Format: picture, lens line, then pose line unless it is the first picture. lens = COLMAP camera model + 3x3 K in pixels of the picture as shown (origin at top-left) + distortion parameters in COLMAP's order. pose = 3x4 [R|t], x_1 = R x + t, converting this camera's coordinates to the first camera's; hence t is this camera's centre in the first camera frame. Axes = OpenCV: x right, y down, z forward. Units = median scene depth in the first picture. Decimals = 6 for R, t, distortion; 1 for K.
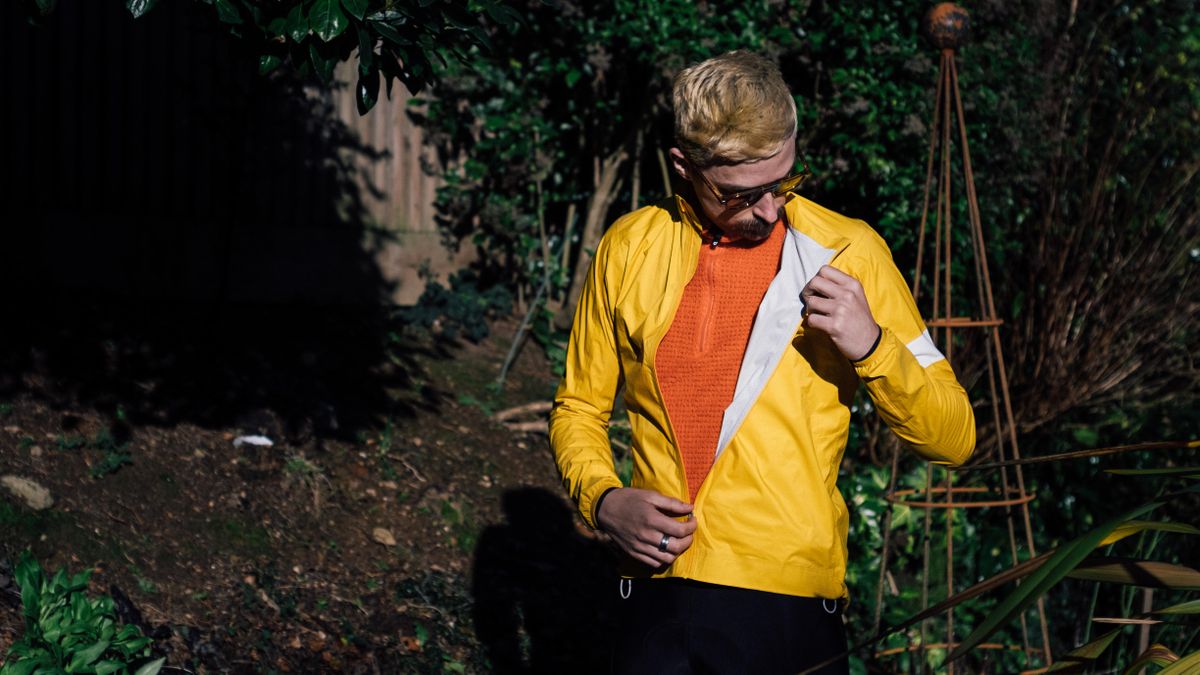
lens RADIAL K [[3200.3, 0, 607.6], [0, 3200.3, 338.3], [0, 0, 1]] dist [0.009055, 0.000000]
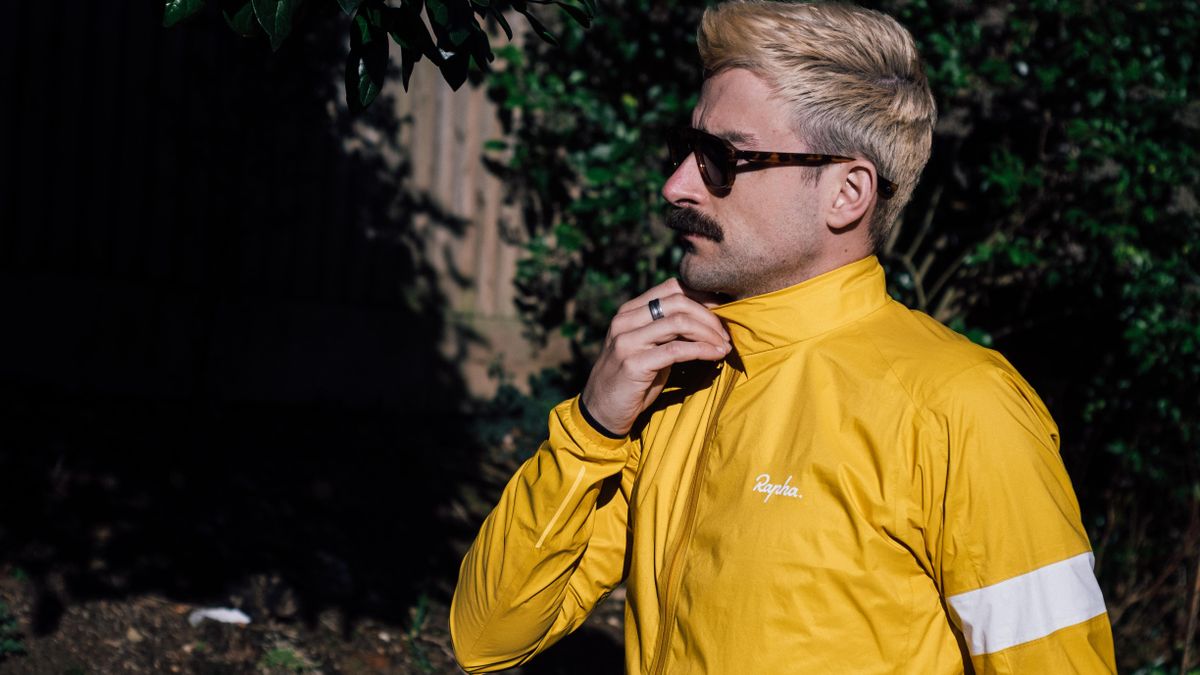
lens RADIAL K [[3200.3, 0, 601.3], [0, 3200.3, 340.5], [0, 0, 1]] dist [0.009055, 0.000000]
pose [[0.998395, 0.045554, -0.033650, -0.008243], [-0.046398, 0.998616, -0.024754, -0.011586], [0.032476, 0.026276, 0.999127, 0.277130]]
